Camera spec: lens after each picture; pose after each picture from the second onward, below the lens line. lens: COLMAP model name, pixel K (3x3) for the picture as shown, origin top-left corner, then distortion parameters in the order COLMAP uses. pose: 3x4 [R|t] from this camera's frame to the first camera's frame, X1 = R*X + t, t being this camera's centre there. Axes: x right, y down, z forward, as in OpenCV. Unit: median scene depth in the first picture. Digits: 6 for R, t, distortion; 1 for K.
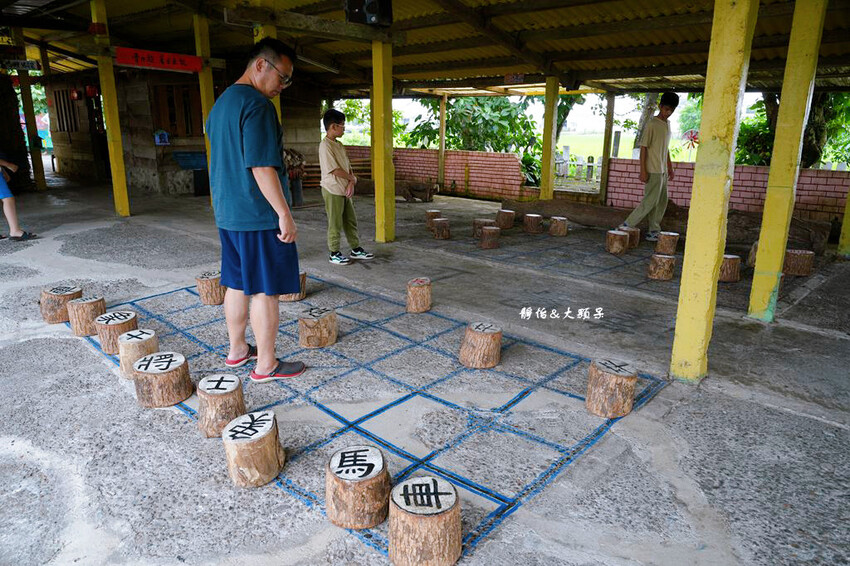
lens RADIAL K [[588.3, 0, 423.9], [0, 588.3, 282.3], [0, 0, 1]] dist [0.005693, 0.000143]
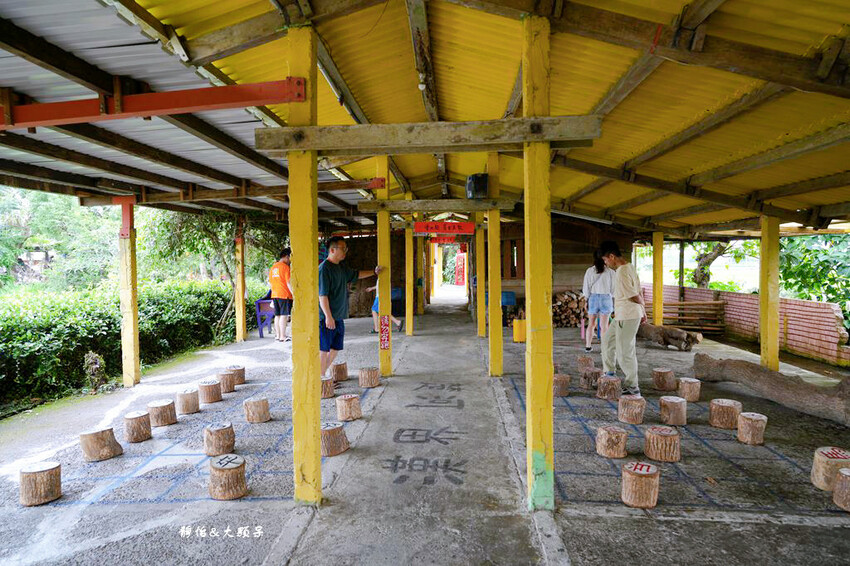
lens RADIAL K [[568.2, 0, 427.4], [0, 568.2, 283.5], [0, 0, 1]] dist [-0.010828, -0.003650]
pose [[0.637680, 0.016202, -0.770131, 0.435597], [-0.187351, 0.973019, -0.134659, -0.044314], [0.747171, 0.230154, 0.623510, 0.118617]]
